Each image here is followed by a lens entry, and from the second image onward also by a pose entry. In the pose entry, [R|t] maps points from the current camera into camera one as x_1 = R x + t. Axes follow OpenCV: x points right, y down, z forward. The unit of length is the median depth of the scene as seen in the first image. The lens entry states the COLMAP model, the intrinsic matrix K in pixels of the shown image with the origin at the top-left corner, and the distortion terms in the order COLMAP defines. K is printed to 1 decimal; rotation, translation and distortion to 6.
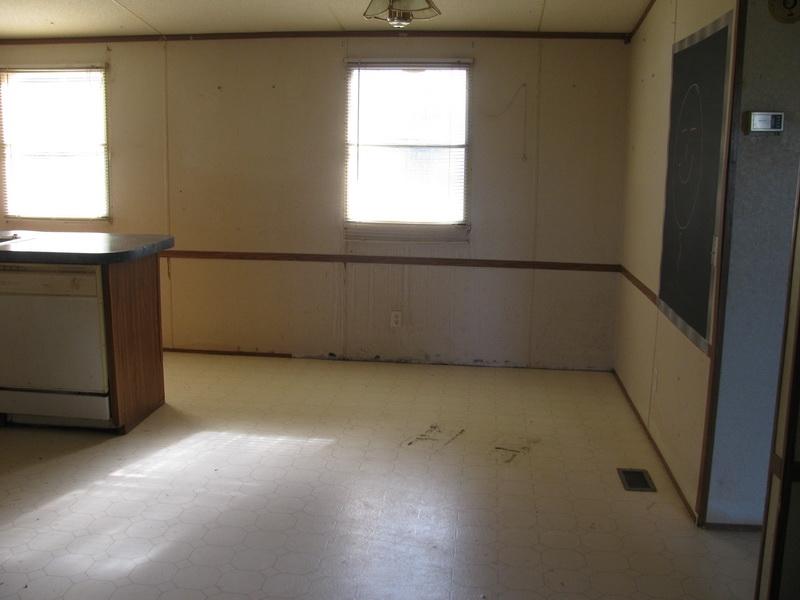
lens RADIAL K [[829.8, 0, 400.0], [0, 829.8, 300.0], [0, 0, 1]] dist [-0.238285, 0.280427]
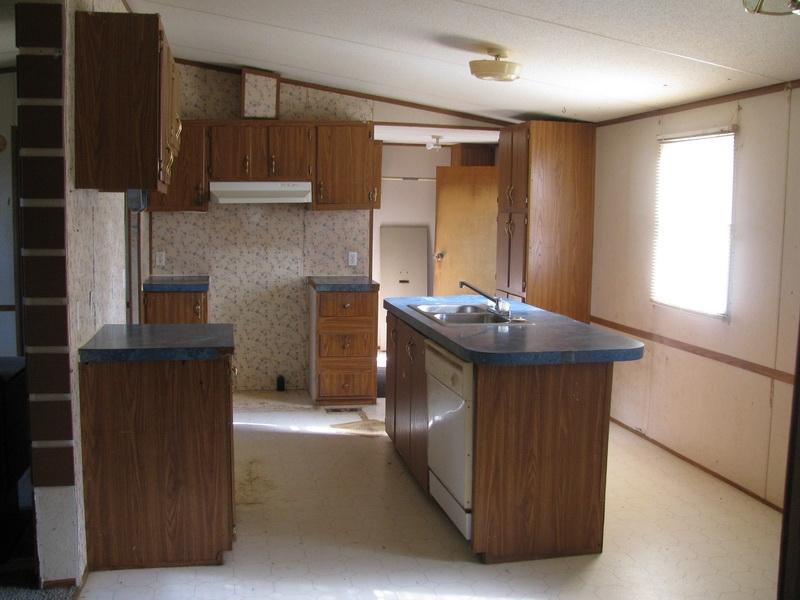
lens RADIAL K [[829.8, 0, 400.0], [0, 829.8, 300.0], [0, 0, 1]] dist [-0.238285, 0.280427]
pose [[0.304554, 0.092826, -0.947961, 0.310872], [-0.183570, 0.982302, 0.037212, -0.091478], [0.934638, 0.162684, 0.316204, 0.458132]]
